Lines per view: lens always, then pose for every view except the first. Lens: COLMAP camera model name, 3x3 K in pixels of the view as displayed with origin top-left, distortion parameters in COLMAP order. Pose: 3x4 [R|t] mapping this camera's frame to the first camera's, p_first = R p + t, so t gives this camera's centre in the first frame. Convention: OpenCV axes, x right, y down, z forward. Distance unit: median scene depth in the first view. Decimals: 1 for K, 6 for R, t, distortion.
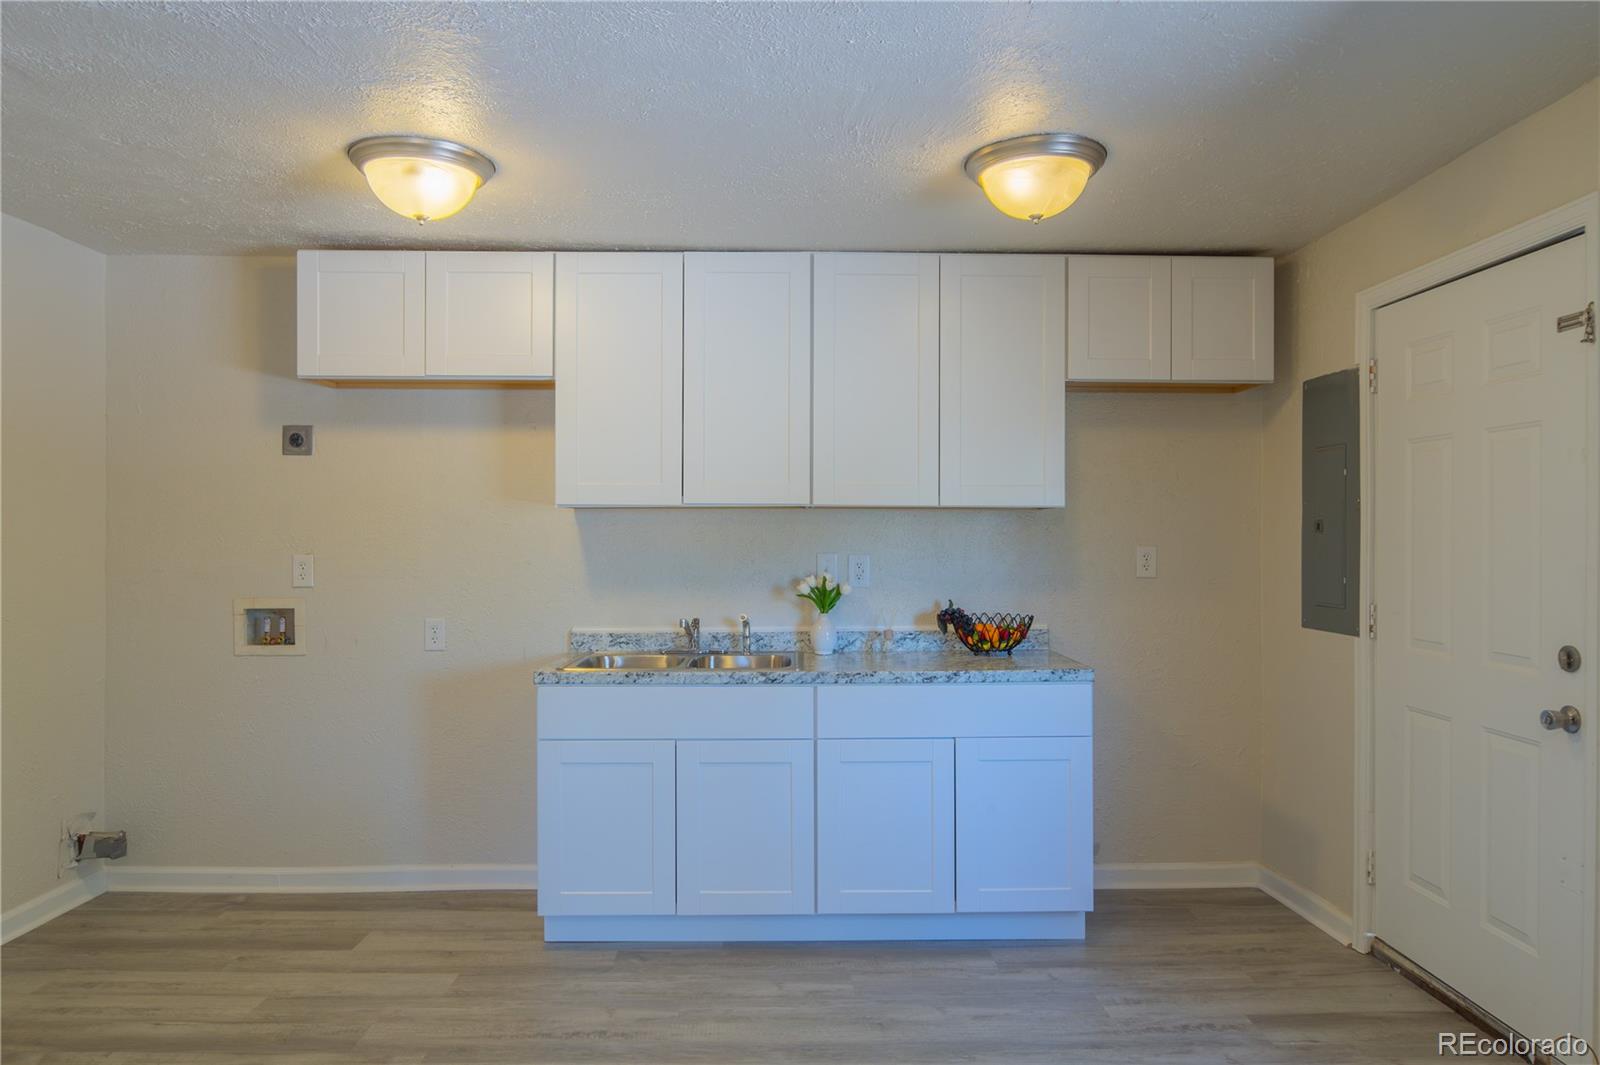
lens RADIAL K [[1089.6, 0, 801.5], [0, 1089.6, 528.5], [0, 0, 1]] dist [-0.006733, -0.006057]
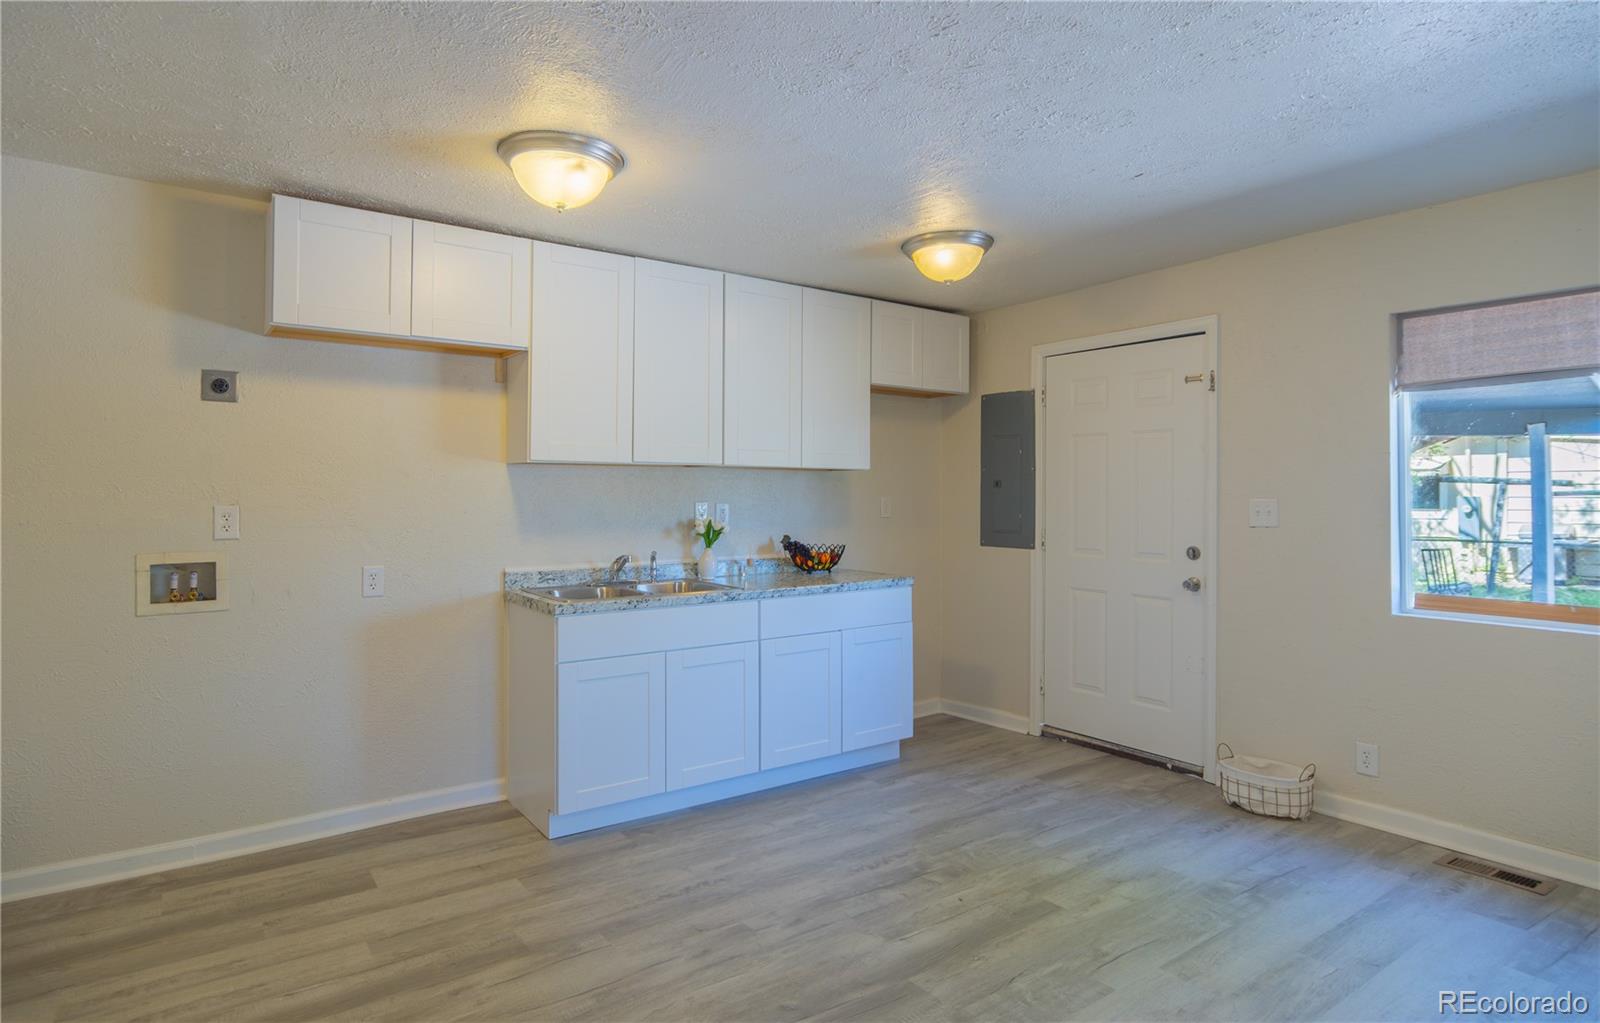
lens RADIAL K [[875.3, 0, 796.7], [0, 875.3, 480.2], [0, 0, 1]] dist [-0.006391, 0.005330]
pose [[0.820854, 0.009721, 0.571055, -0.543593], [-0.006495, 0.999949, -0.007686, 0.004724], [-0.571101, 0.002600, 0.820876, 0.088055]]
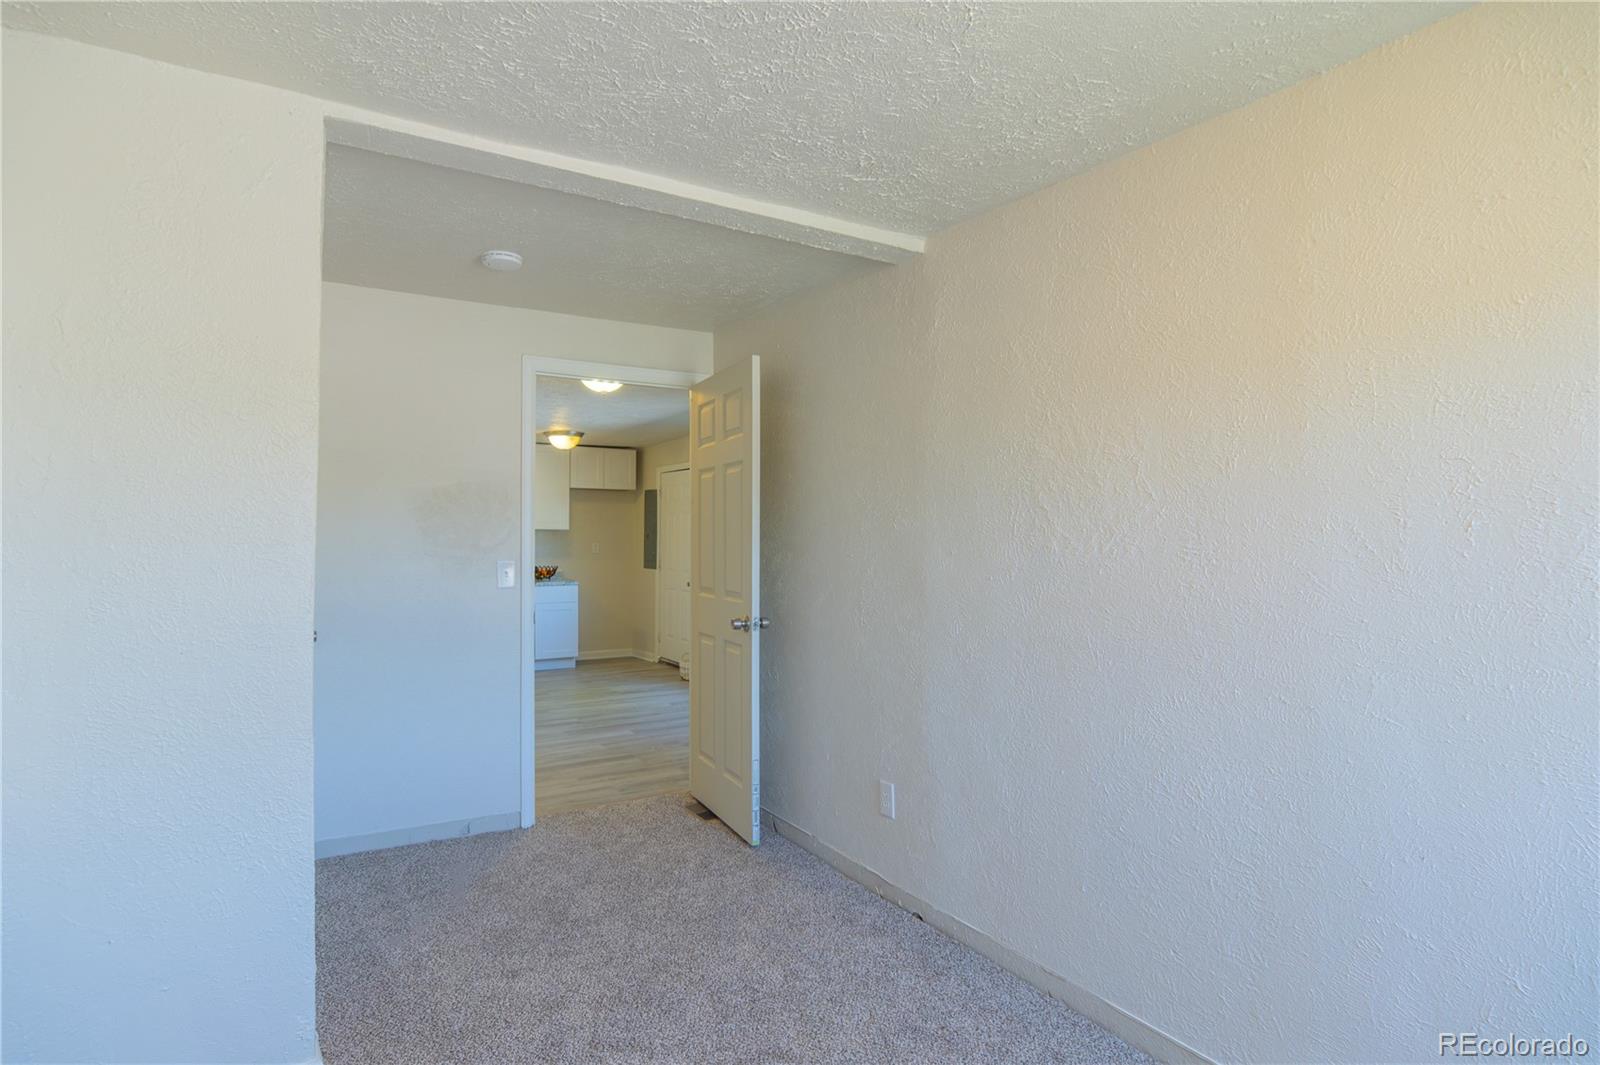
lens RADIAL K [[865.1, 0, 798.7], [0, 865.1, 536.2], [0, 0, 1]] dist [-0.011580, 0.006721]
pose [[0.864479, 0.003399, 0.502658, -0.436689], [-0.006268, 0.999972, 0.004018, -0.016540], [-0.502630, -0.006624, 0.864476, -1.475150]]
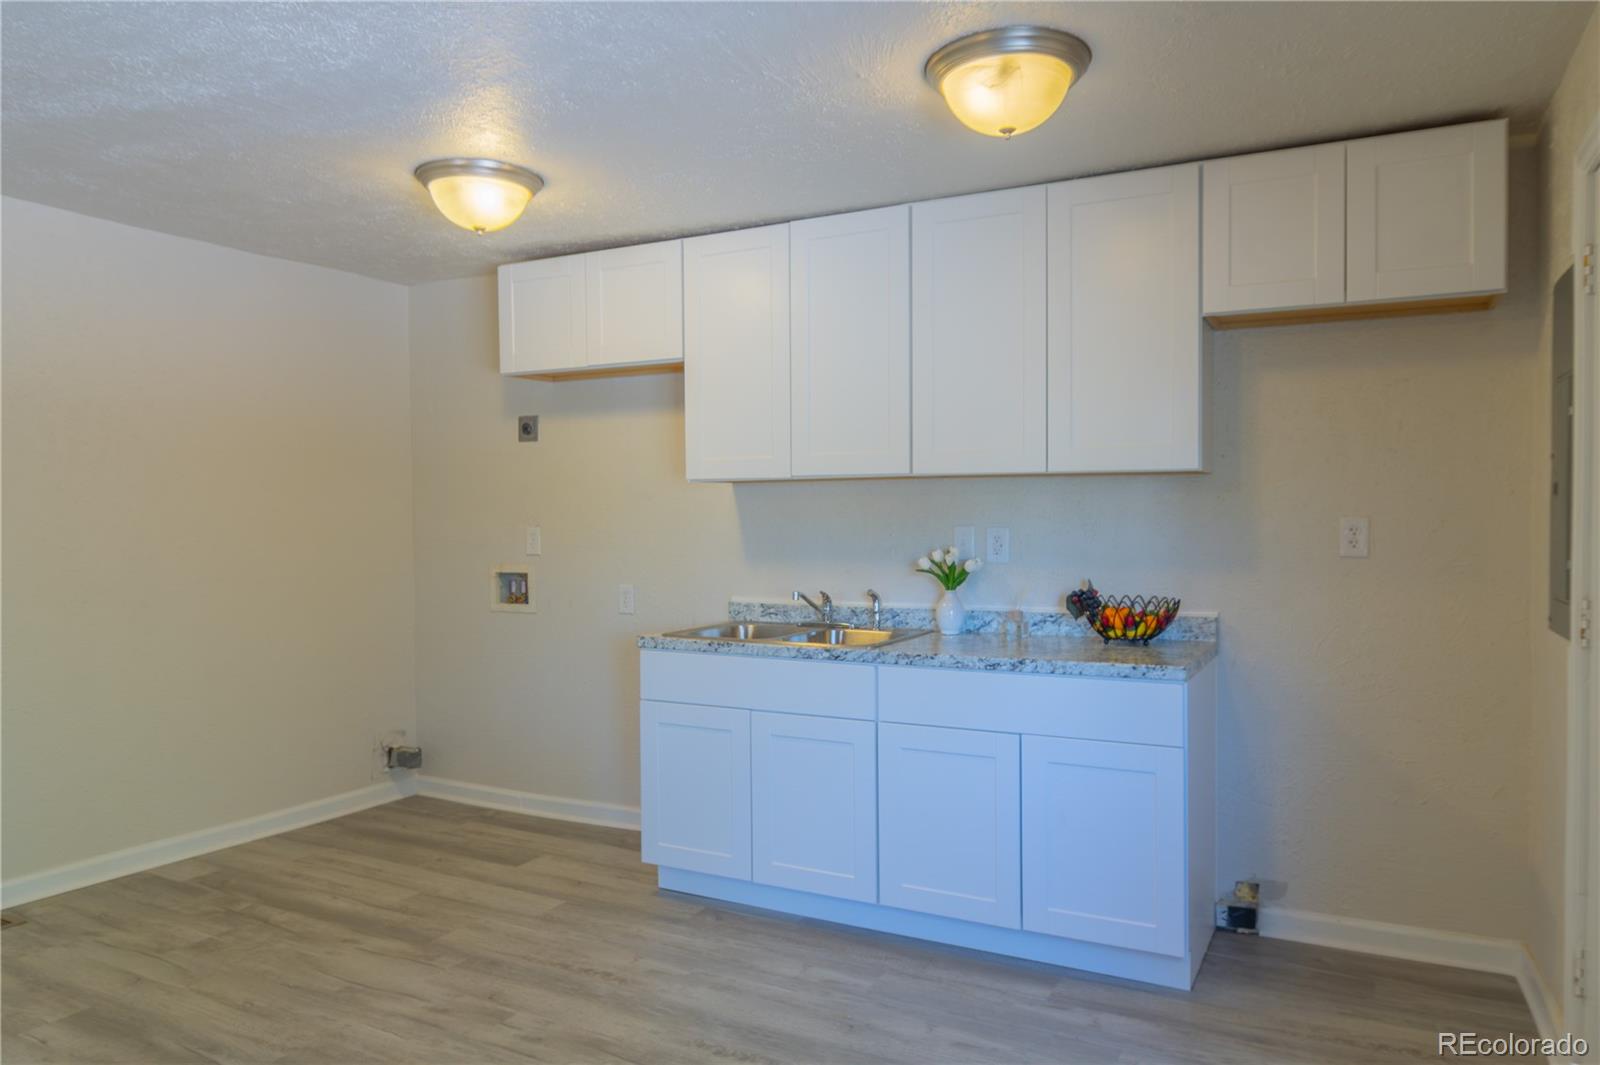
lens RADIAL K [[1089.6, 0, 791.3], [0, 1089.6, 529.0], [0, 0, 1]] dist [-0.006733, -0.006057]
pose [[0.869781, 0.001564, -0.493435, 0.400326], [0.010441, 0.999713, 0.021574, 0.004287], [0.493327, -0.023916, 0.869515, 0.136794]]
